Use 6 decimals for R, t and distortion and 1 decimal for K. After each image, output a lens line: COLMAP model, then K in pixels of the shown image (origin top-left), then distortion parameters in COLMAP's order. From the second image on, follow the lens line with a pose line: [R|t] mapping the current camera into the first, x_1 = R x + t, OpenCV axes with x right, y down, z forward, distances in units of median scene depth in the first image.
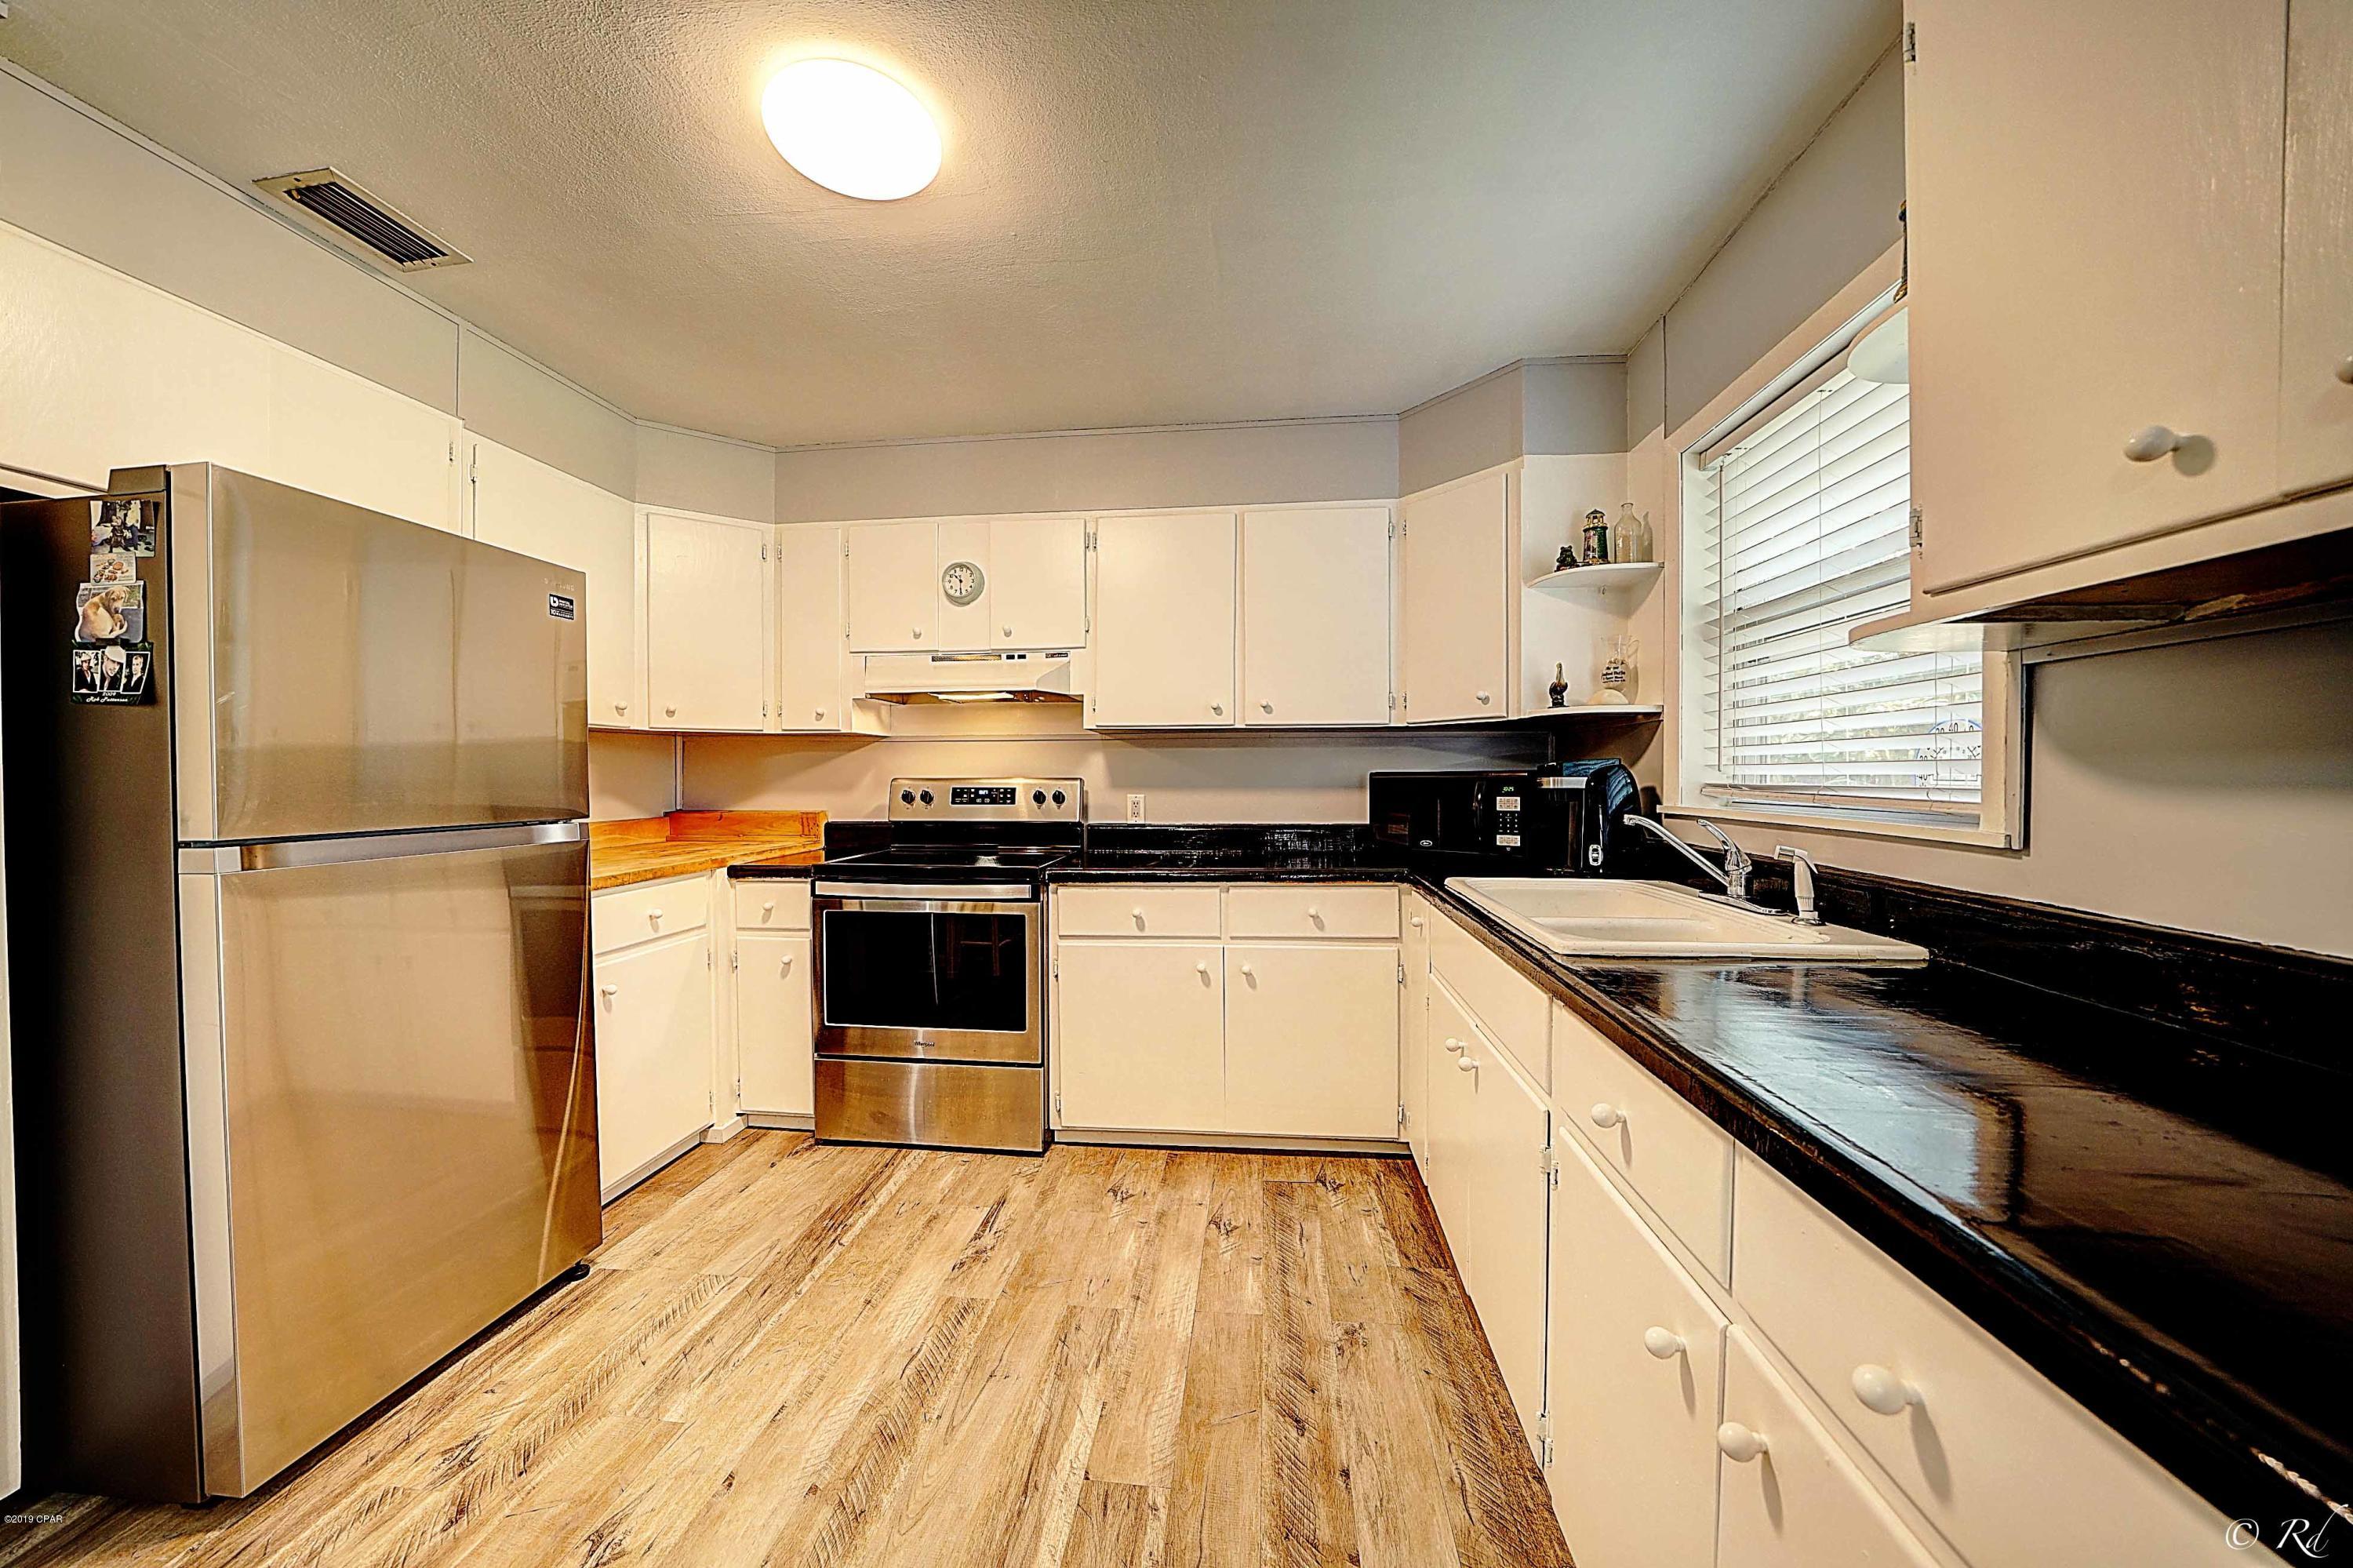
lens RADIAL K [[823.8, 0, 1166.8], [0, 823.8, 787.0], [0, 0, 1]] dist [-0.020351, 0.000256]
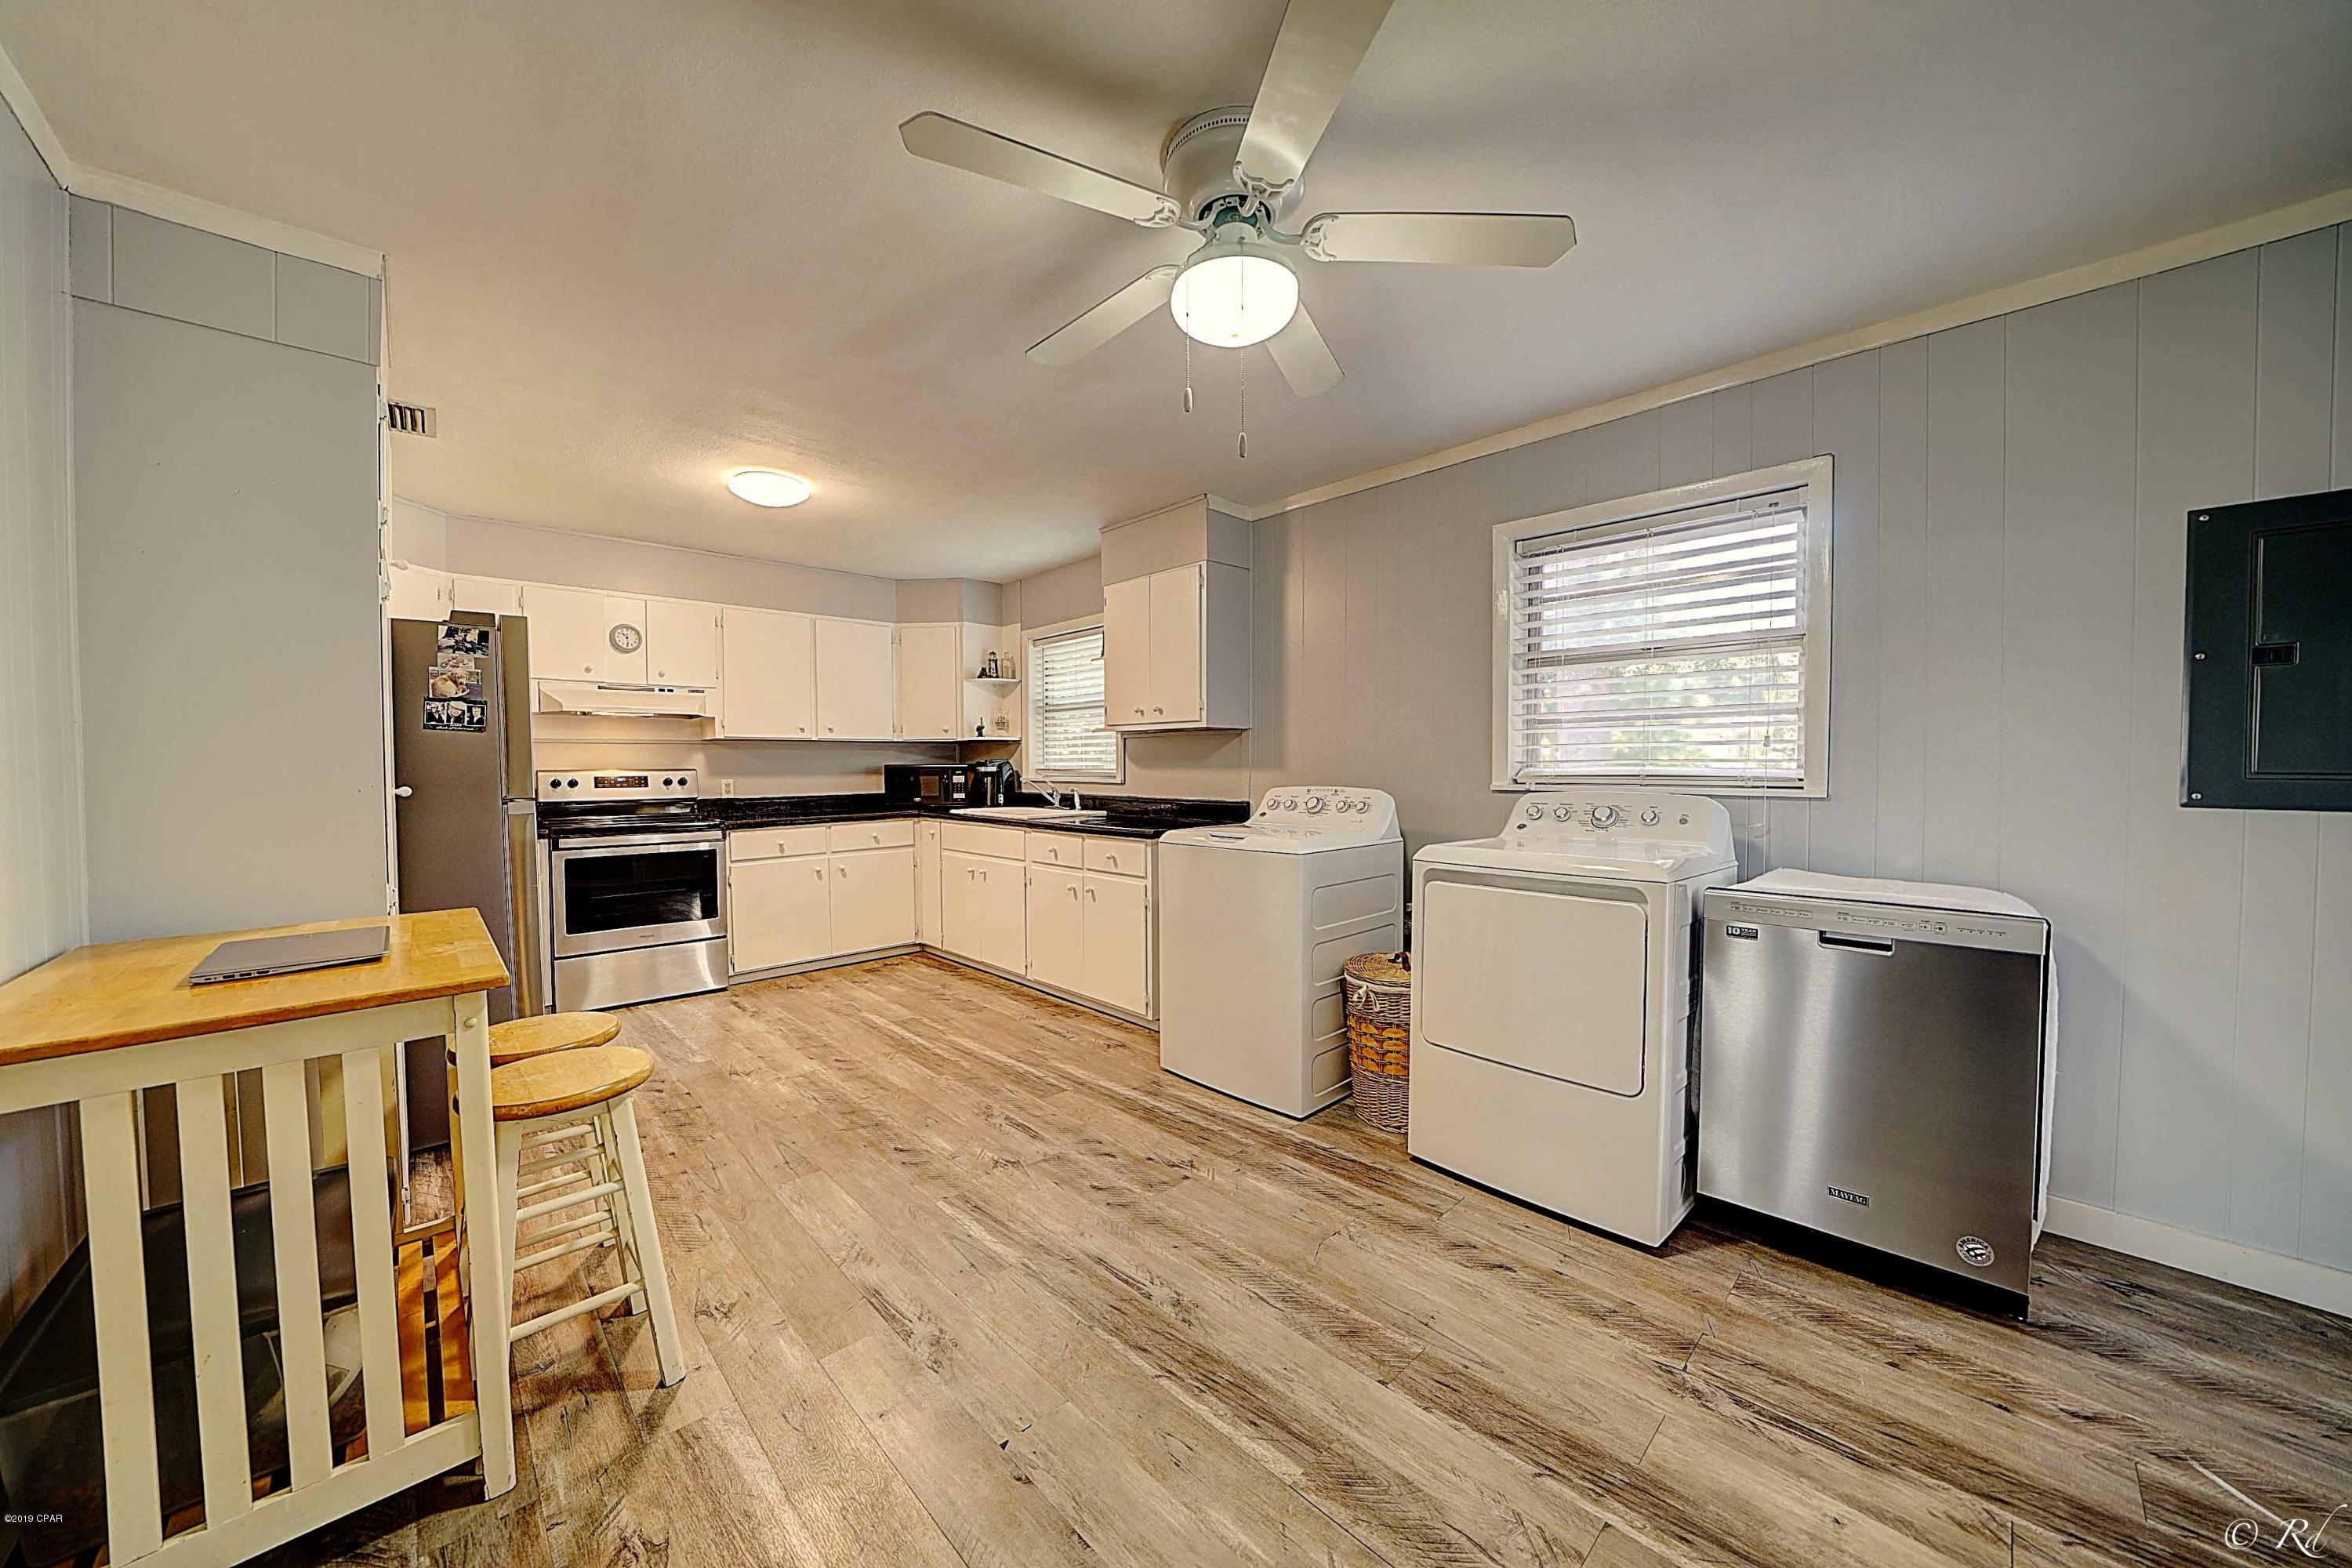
lens RADIAL K [[823.4, 0, 1179.5], [0, 823.4, 790.5], [0, 0, 1]] dist [-0.020351, 0.000256]
pose [[0.640781, -0.024073, 0.767346, -0.984211], [0.014555, 0.999710, 0.019208, 0.018207], [-0.767585, -0.001139, 0.640946, -0.948023]]
